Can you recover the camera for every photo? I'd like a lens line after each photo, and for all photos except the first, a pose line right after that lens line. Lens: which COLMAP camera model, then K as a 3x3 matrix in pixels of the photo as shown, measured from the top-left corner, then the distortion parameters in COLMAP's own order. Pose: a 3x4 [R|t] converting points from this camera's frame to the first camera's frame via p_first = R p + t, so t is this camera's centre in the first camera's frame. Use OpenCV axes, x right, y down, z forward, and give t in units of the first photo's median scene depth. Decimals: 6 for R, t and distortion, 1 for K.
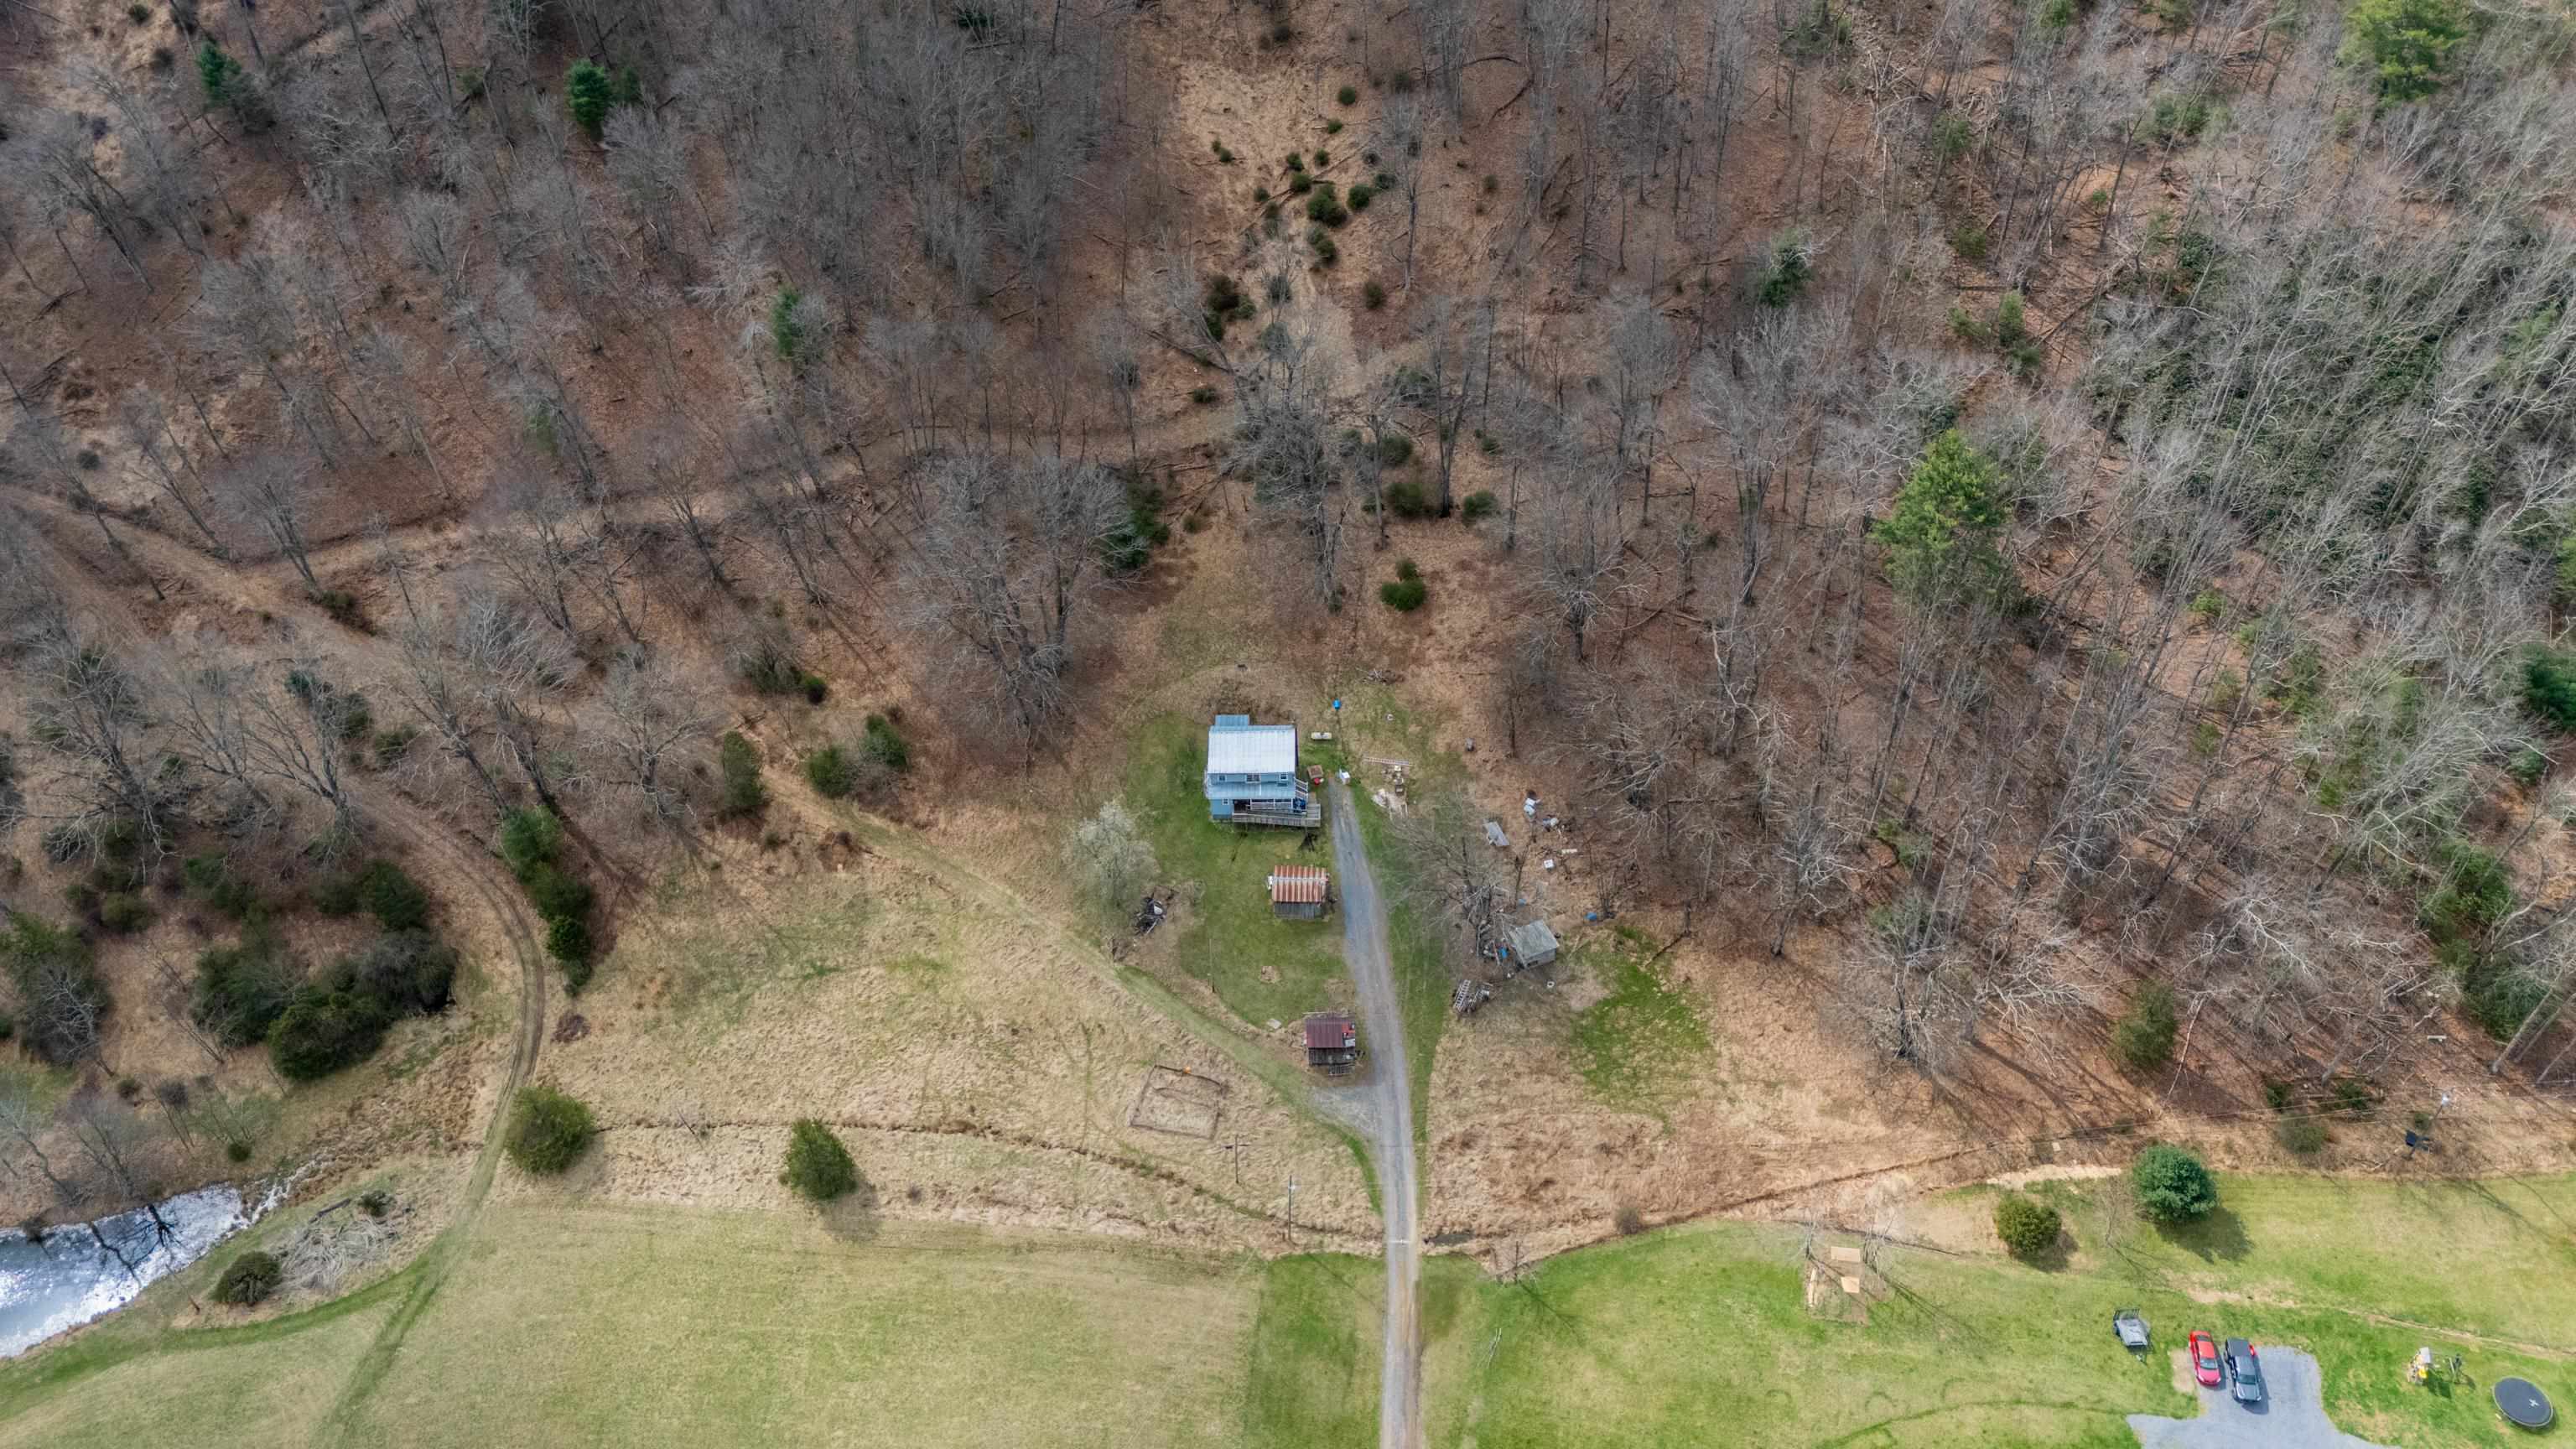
lens RADIAL K [[1886.5, 0, 1288.0], [0, 1886.5, 724.5], [0, 0, 1]] dist [0.088388, -0.103011]
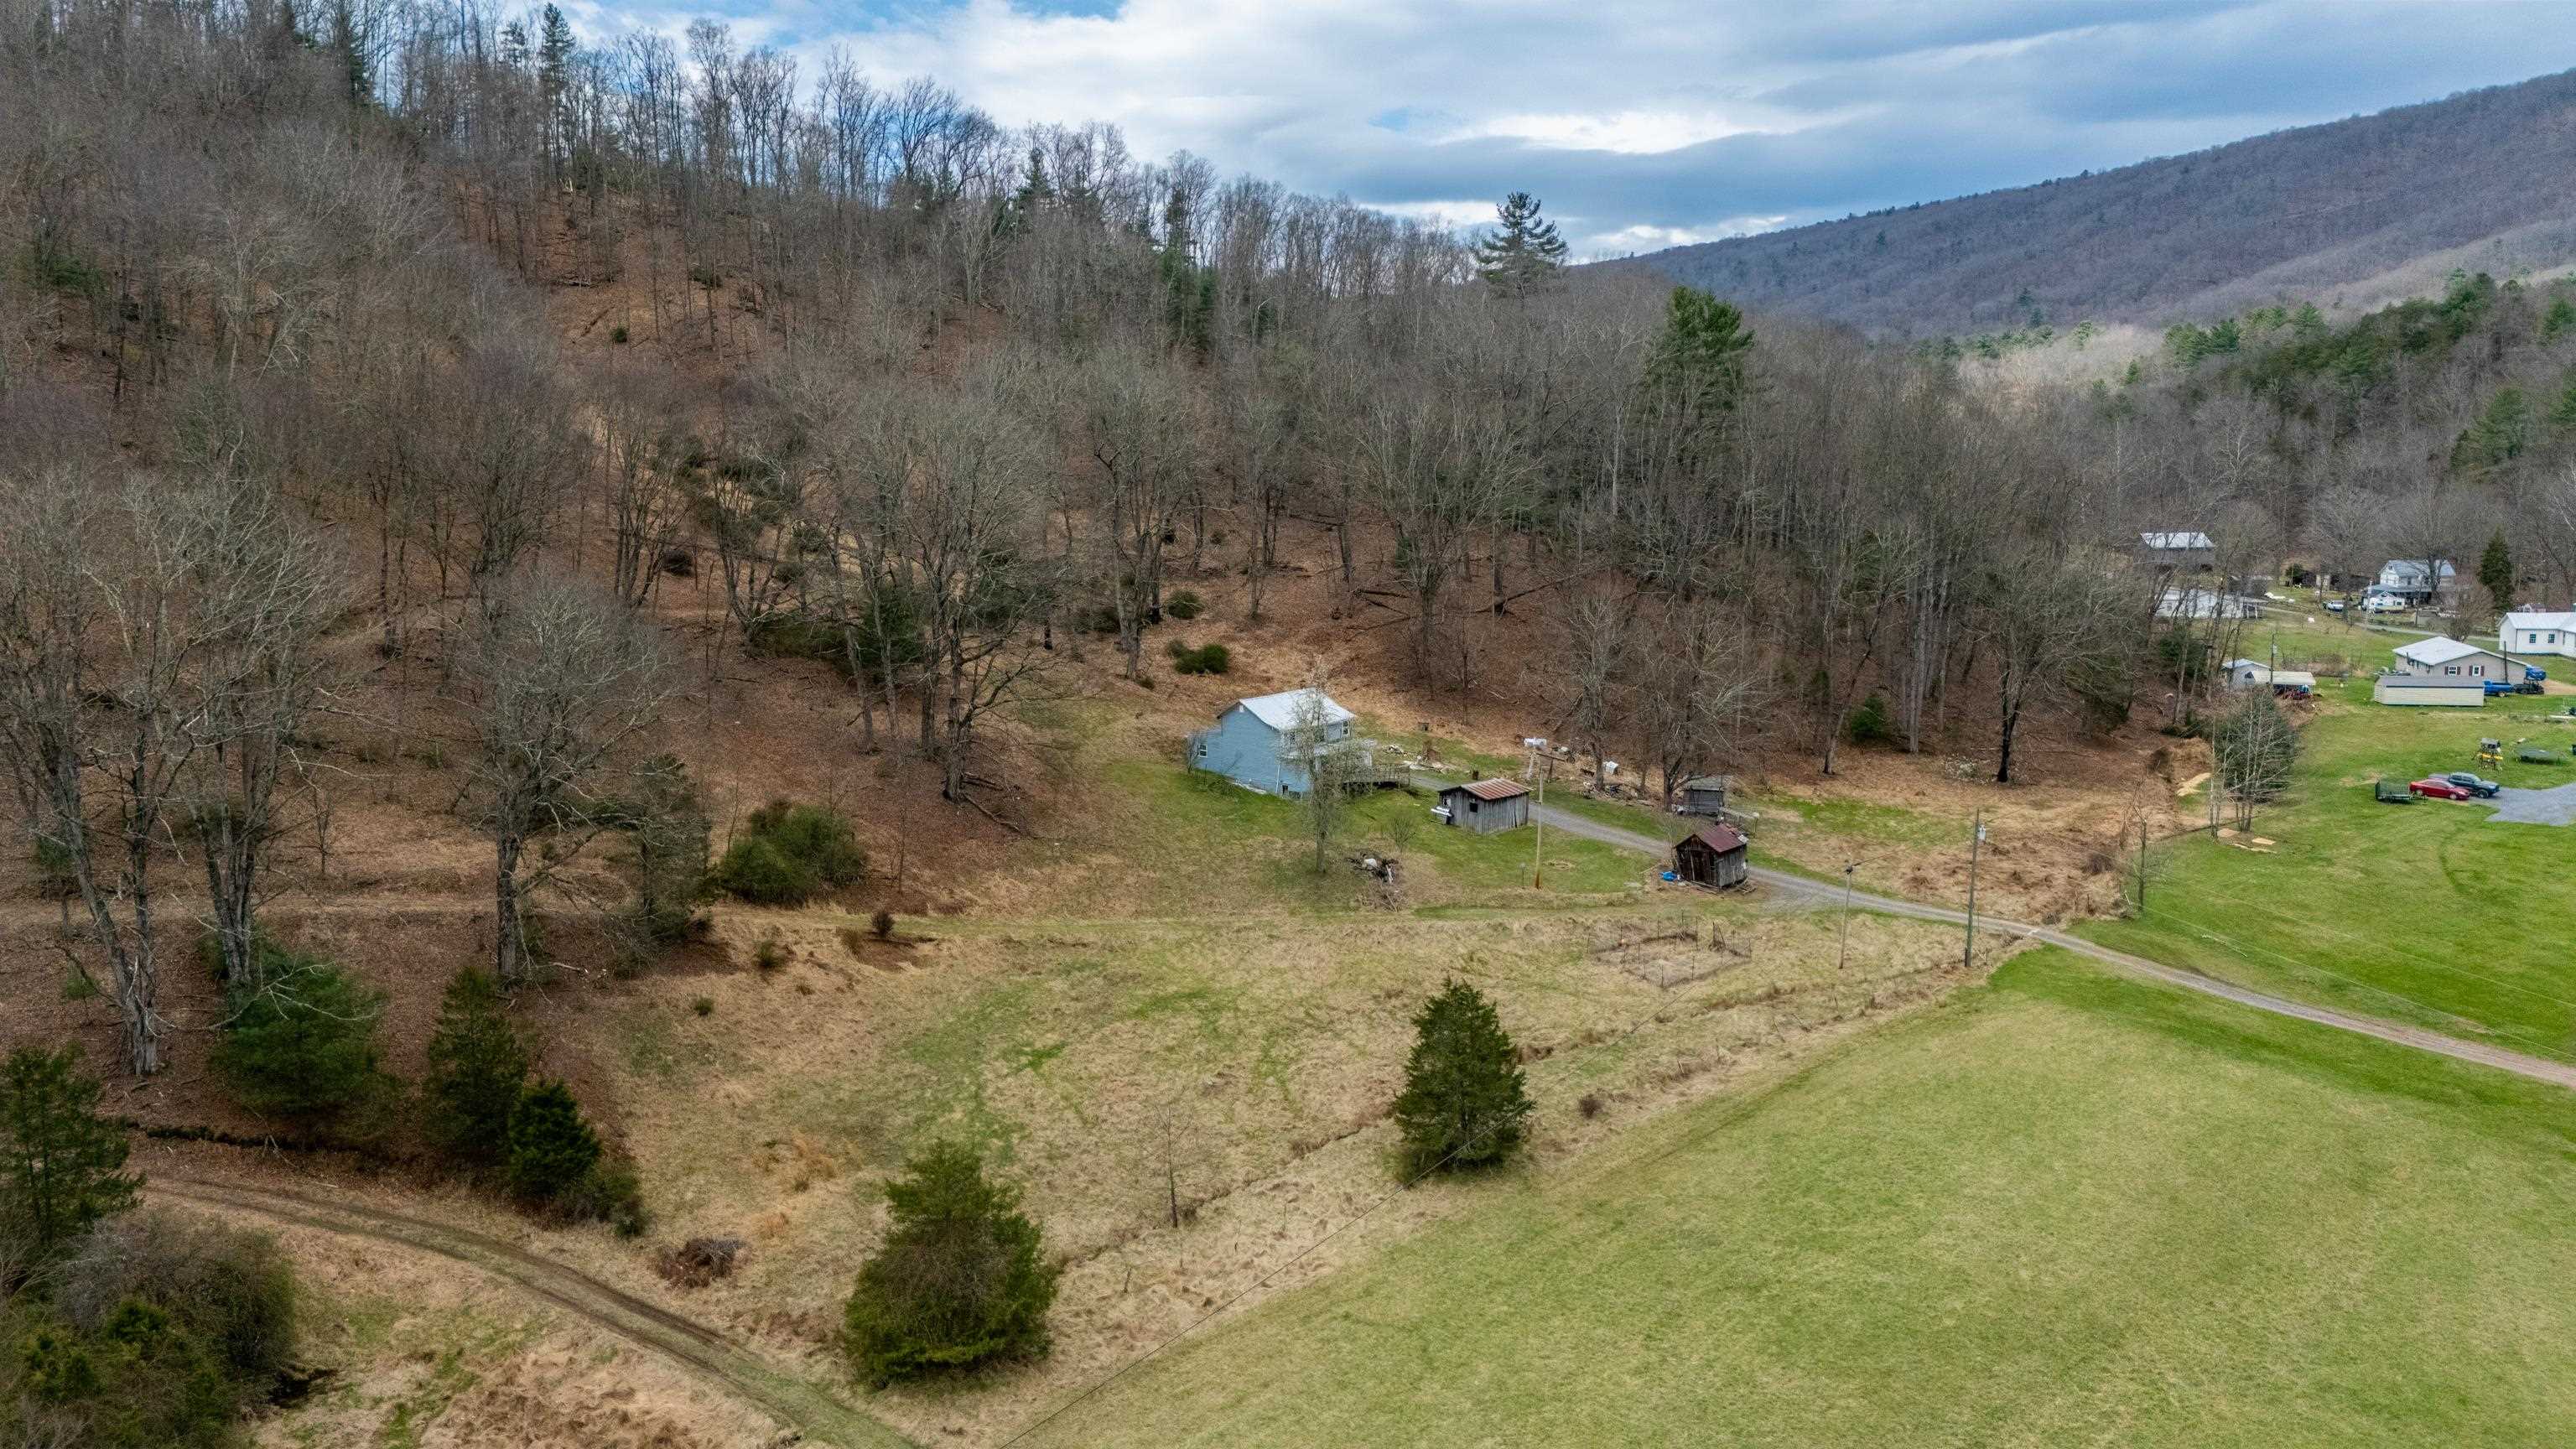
lens RADIAL K [[1886.5, 0, 1288.0], [0, 1886.5, 724.5], [0, 0, 1]] dist [0.088388, -0.103011]
pose [[0.634443, -0.085163, 0.768264, -0.600445], [0.515880, 0.786817, -0.338801, 0.271877], [-0.575630, 0.611282, 0.543125, 0.624410]]
